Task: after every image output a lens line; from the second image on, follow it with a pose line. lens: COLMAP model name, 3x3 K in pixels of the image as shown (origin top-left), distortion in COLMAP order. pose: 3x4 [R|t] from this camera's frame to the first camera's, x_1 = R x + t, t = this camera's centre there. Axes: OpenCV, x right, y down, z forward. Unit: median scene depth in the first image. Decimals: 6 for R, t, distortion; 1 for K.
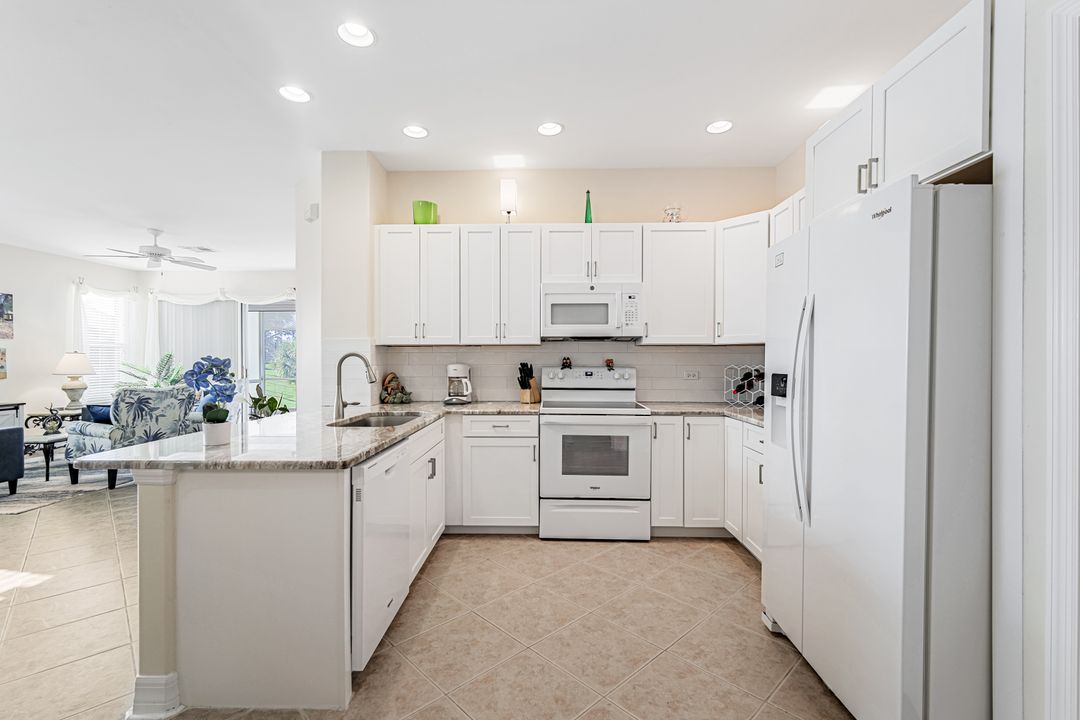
lens RADIAL K [[471.9, 0, 540.3], [0, 471.9, 362.7], [0, 0, 1]] dist [0.007923, -0.000768]
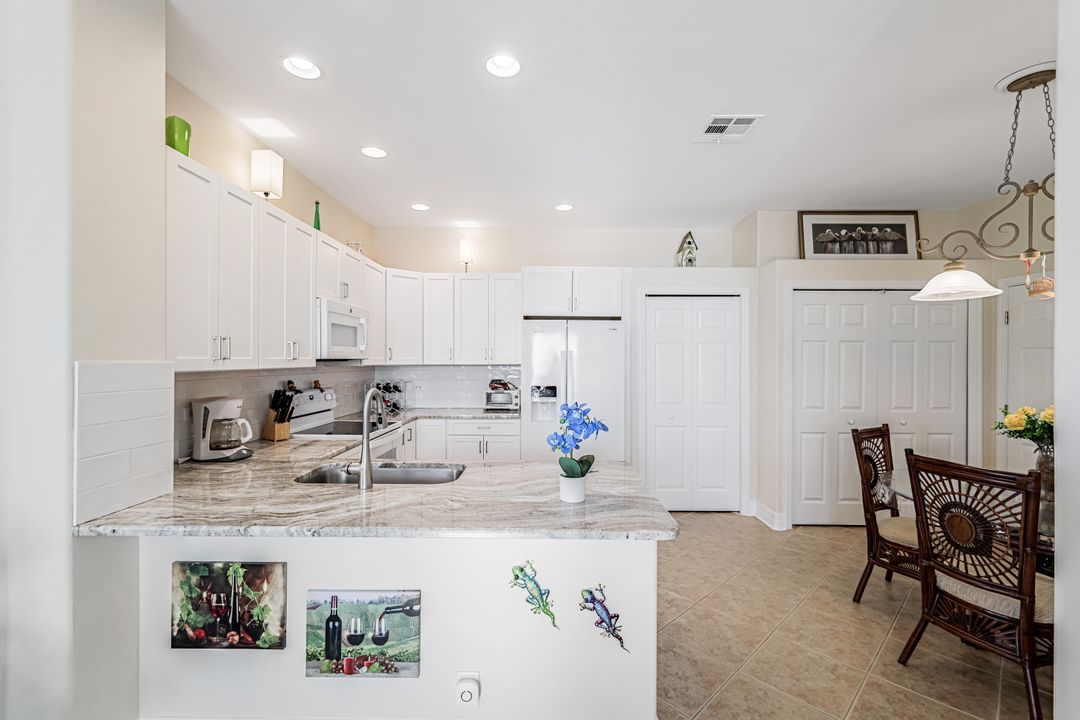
lens RADIAL K [[471.9, 0, 530.3], [0, 471.9, 353.0], [0, 0, 1]] dist [0.007923, -0.000768]
pose [[-0.008182, 0.009933, 0.999917, -0.825510], [0.003589, 0.999945, -0.009904, -0.052669], [-0.999960, 0.003508, -0.008217, 0.579762]]
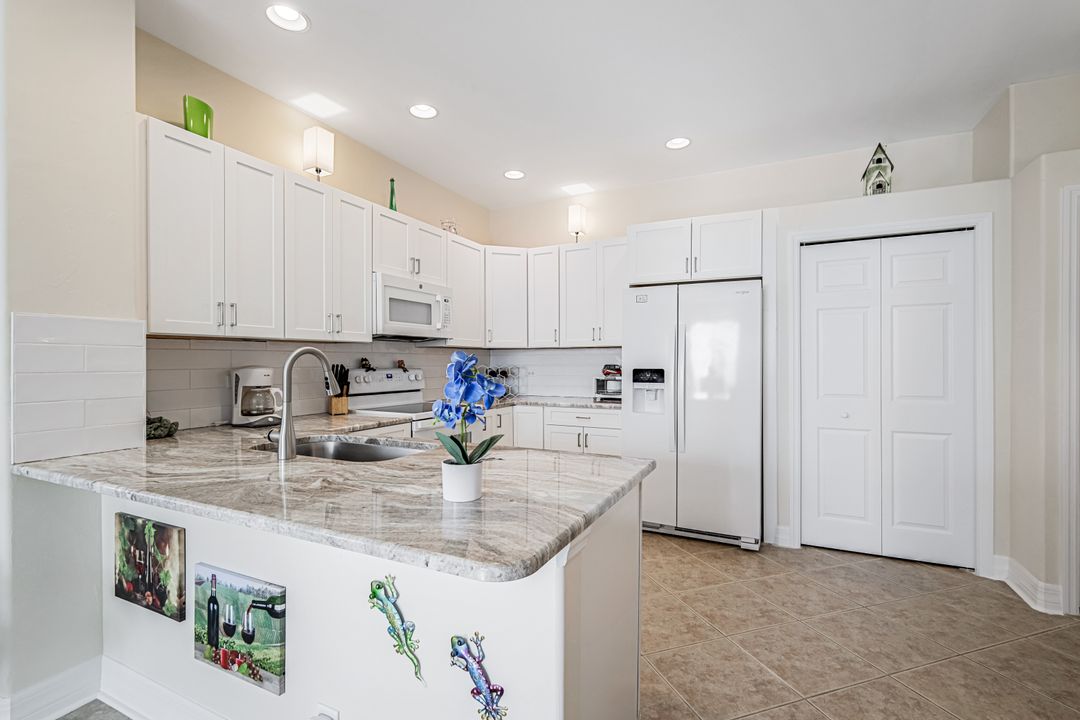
lens RADIAL K [[471.9, 0, 551.2], [0, 471.9, 360.6], [0, 0, 1]] dist [0.007923, -0.000768]
pose [[0.422754, 0.001886, 0.906243, -0.600964], [0.011679, 0.999903, -0.007529, 0.003500], [-0.906169, 0.013767, 0.422691, 0.325708]]
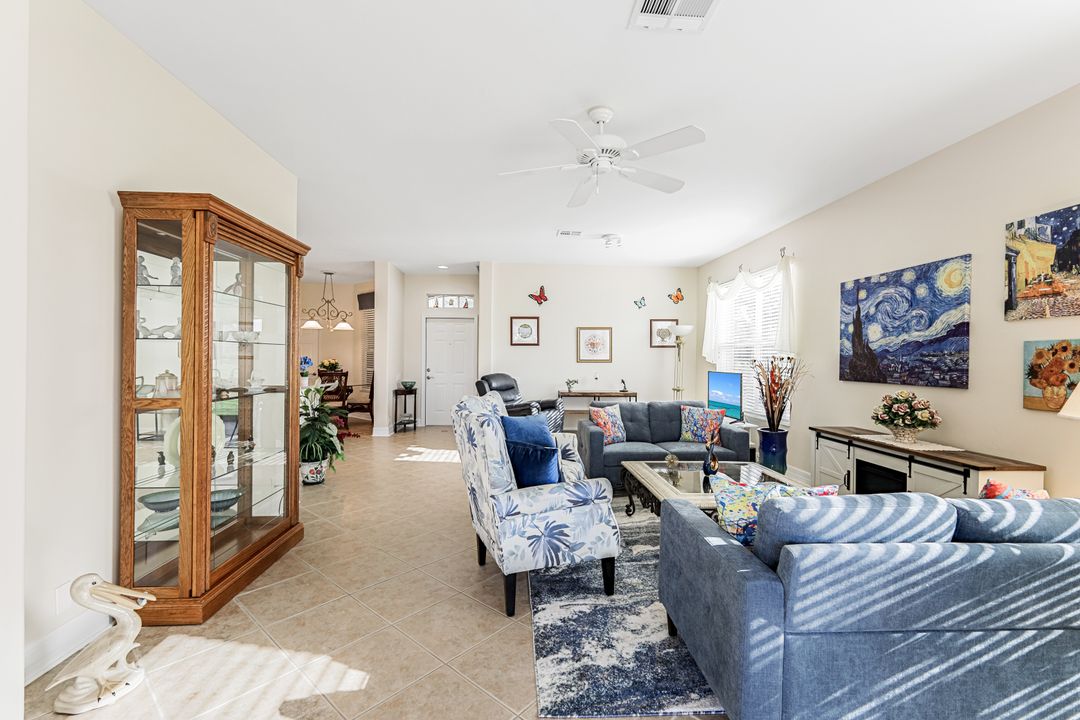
lens RADIAL K [[471.9, 0, 542.0], [0, 471.9, 358.8], [0, 0, 1]] dist [0.007923, -0.000768]
pose [[-0.996558, -0.006090, -0.082676, -1.057372], [-0.007119, 0.999901, 0.012156, -0.026376], [0.082593, 0.012703, -0.996502, 2.247326]]
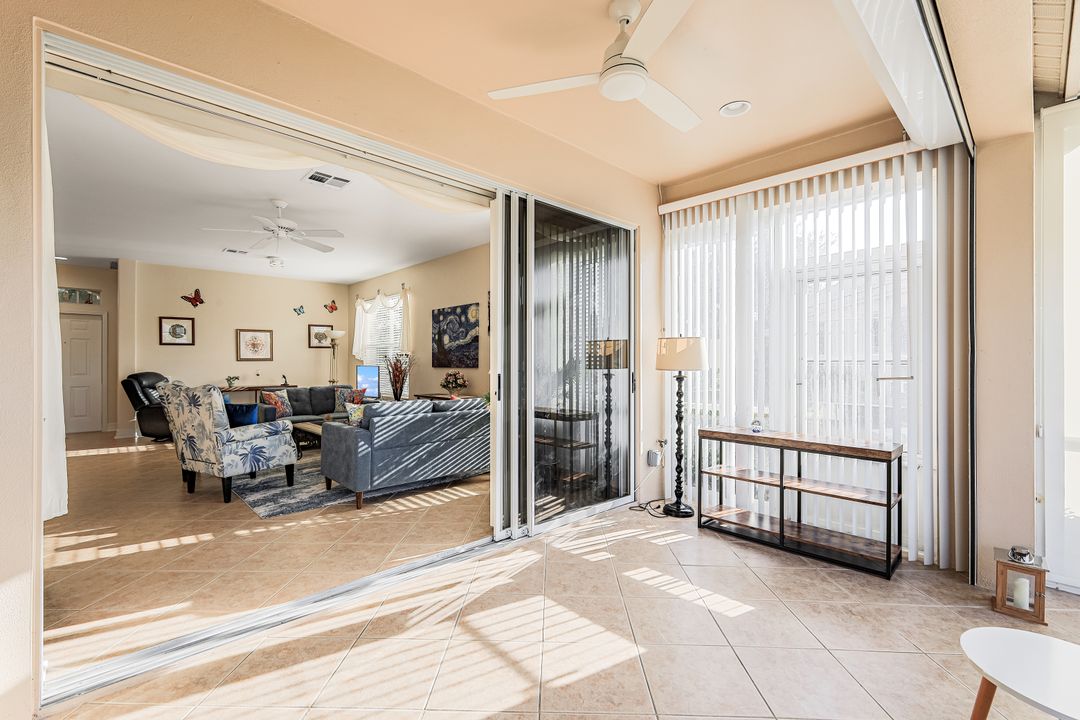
lens RADIAL K [[471.9, 0, 542.3], [0, 471.9, 359.3], [0, 0, 1]] dist [0.007923, -0.000768]
pose [[-0.713522, 0.001701, -0.700630, -0.833917], [-0.002247, 0.999986, 0.004716, -0.008408], [0.700629, 0.004939, -0.713509, 2.865009]]
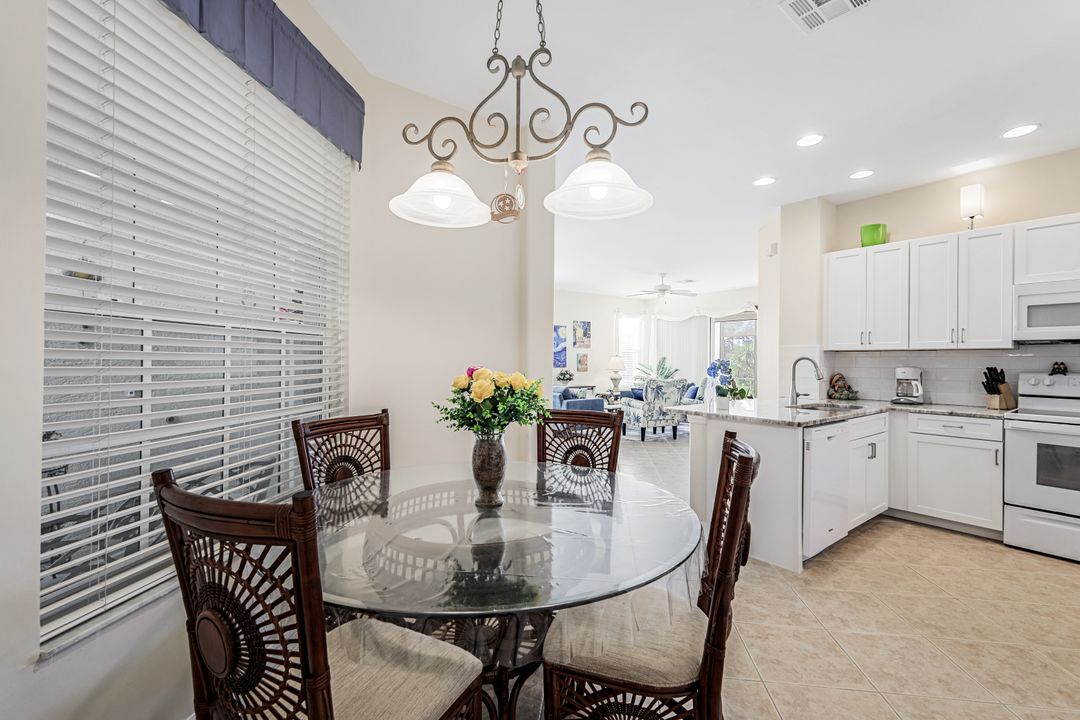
lens RADIAL K [[471.9, 0, 540.9], [0, 471.9, 357.6], [0, 0, 1]] dist [0.007923, -0.000768]
pose [[0.634804, 0.002838, -0.772668, 0.130213], [-0.015952, 0.999828, -0.009434, 0.004137], [0.772508, 0.018315, 0.634741, -0.336831]]
